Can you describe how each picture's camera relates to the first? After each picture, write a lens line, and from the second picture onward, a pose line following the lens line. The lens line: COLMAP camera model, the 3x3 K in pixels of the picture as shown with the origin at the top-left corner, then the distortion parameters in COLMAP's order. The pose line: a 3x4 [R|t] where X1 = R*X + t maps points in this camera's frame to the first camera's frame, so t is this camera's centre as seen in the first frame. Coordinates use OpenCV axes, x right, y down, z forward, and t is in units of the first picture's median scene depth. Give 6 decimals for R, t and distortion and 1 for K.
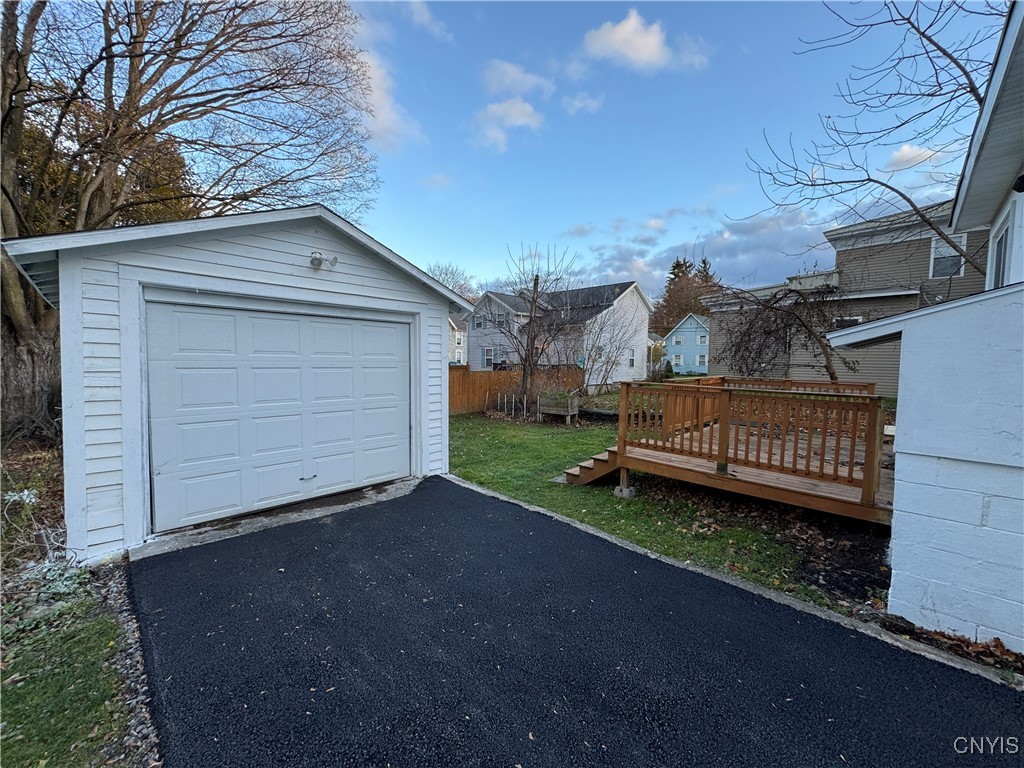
lens RADIAL K [[406.8, 0, 512.0], [0, 406.8, 384.0], [0, 0, 1]] dist [-0.007022, 0.000298]
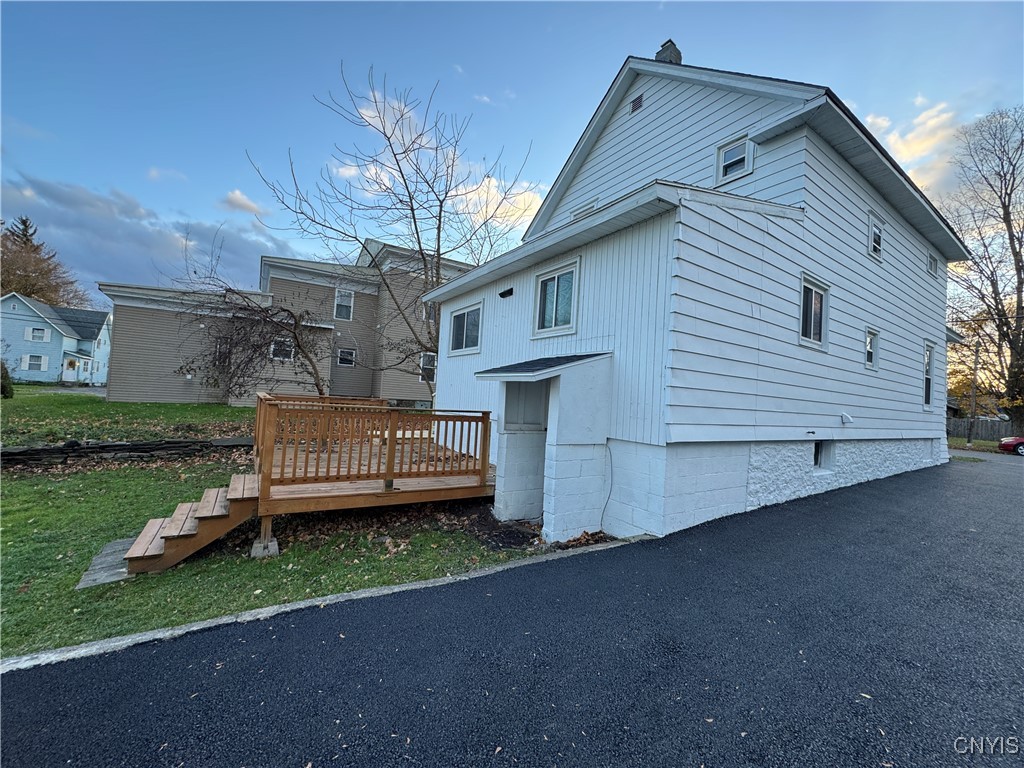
lens RADIAL K [[406.8, 0, 512.0], [0, 406.8, 384.0], [0, 0, 1]] dist [-0.007022, 0.000298]
pose [[0.218646, 0.025782, 0.975464, -0.456274], [0.000086, 0.999650, -0.026440, -0.025260], [-0.975804, 0.005865, 0.218567, 0.475811]]
